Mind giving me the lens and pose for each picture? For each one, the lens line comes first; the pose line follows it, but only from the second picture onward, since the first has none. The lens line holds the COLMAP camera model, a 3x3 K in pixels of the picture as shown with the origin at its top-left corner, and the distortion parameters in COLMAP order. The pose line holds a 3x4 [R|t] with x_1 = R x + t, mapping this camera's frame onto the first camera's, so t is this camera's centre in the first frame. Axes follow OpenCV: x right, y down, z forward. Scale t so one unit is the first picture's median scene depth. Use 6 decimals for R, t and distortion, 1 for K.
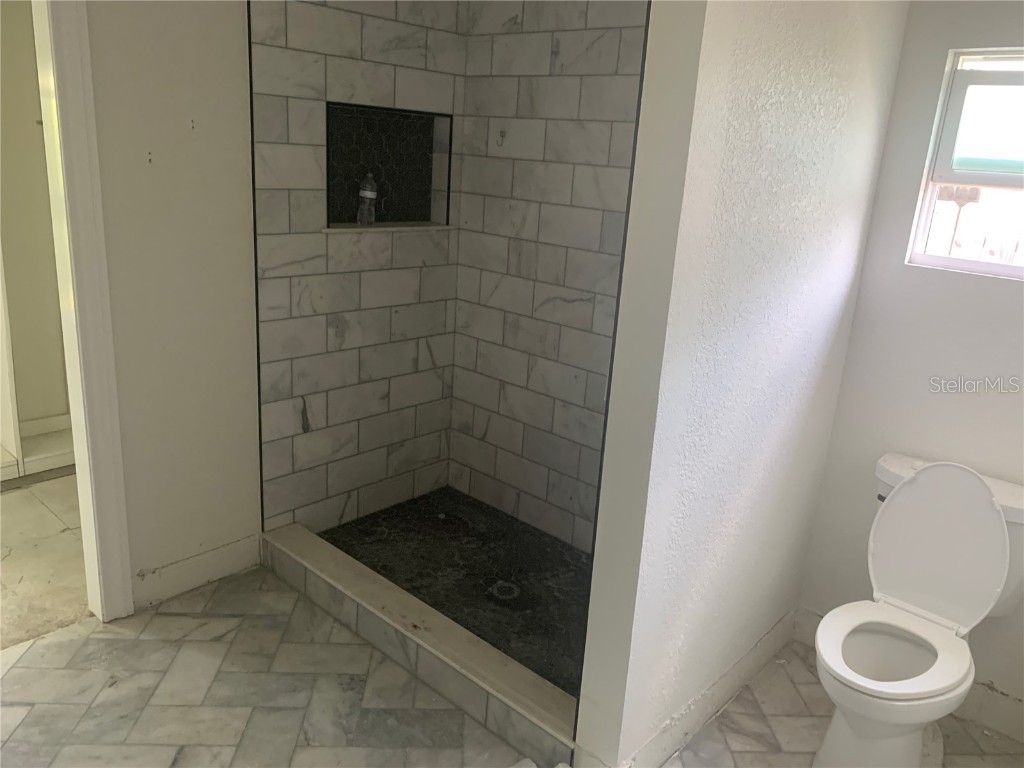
lens RADIAL K [[779.8, 0, 512.0], [0, 779.8, 384.0], [0, 0, 1]] dist [-0.003465, -0.002302]
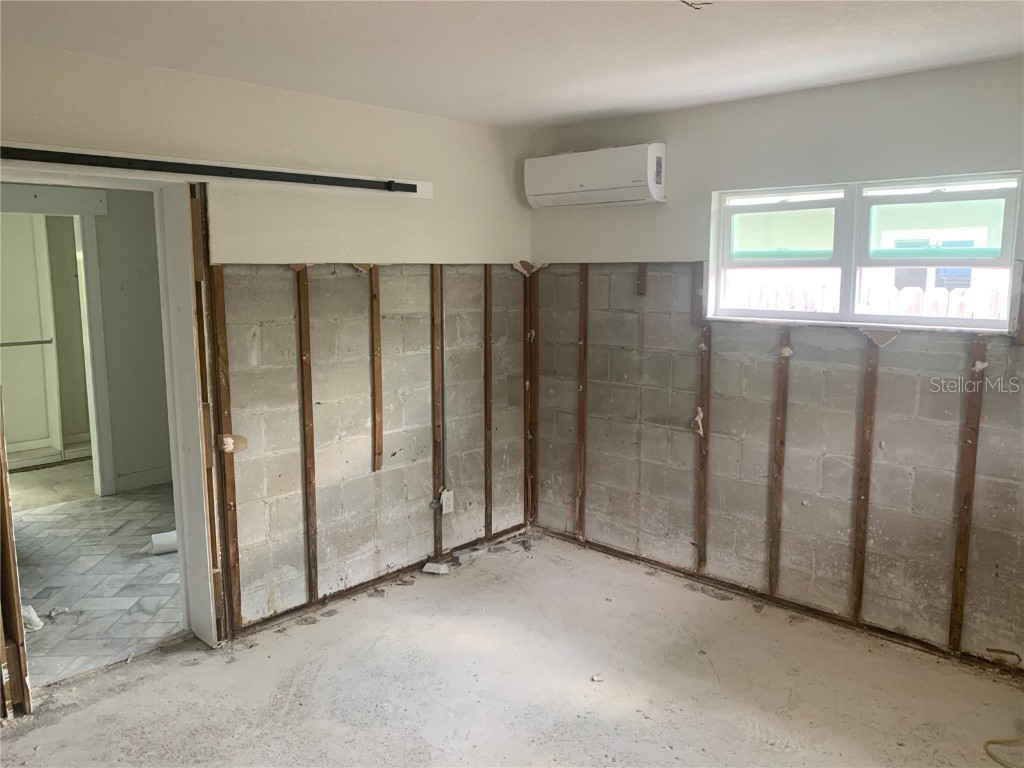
lens RADIAL K [[779.8, 0, 512.0], [0, 779.8, 384.0], [0, 0, 1]] dist [-0.003465, -0.002302]
pose [[0.997094, -0.072202, -0.024298, 0.501674], [0.067782, 0.986413, -0.149651, 0.290410], [0.034773, 0.147569, 0.988440, -0.836406]]
